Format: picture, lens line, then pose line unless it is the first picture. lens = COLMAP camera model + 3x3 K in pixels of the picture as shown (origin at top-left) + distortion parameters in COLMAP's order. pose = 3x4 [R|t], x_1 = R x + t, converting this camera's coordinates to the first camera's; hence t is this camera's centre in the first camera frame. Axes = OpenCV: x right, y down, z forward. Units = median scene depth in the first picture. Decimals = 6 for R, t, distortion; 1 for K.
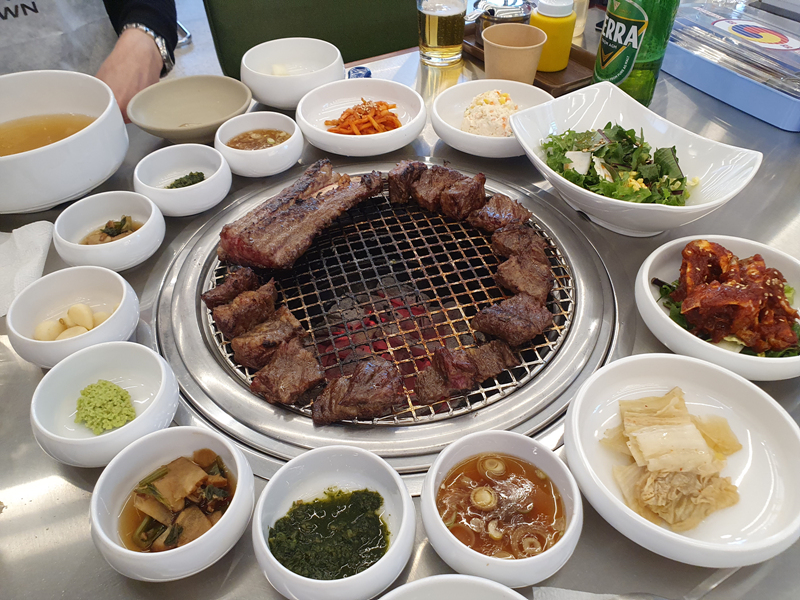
lens RADIAL K [[612.8, 0, 400.0], [0, 612.8, 300.0], [0, 0, 1]] dist [-0.057410, 0.002136]
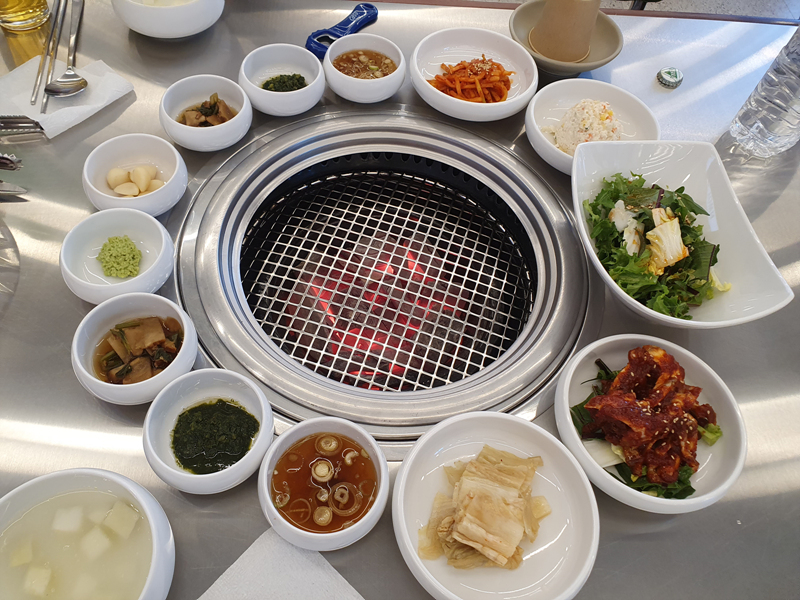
lens RADIAL K [[612.8, 0, 400.0], [0, 612.8, 300.0], [0, 0, 1]] dist [-0.057410, 0.002136]
pose [[0.879123, 0.431698, -0.201941, 0.334002], [-0.382671, 0.891942, 0.240839, -0.281731], [0.284089, -0.134450, 0.949324, -0.061741]]
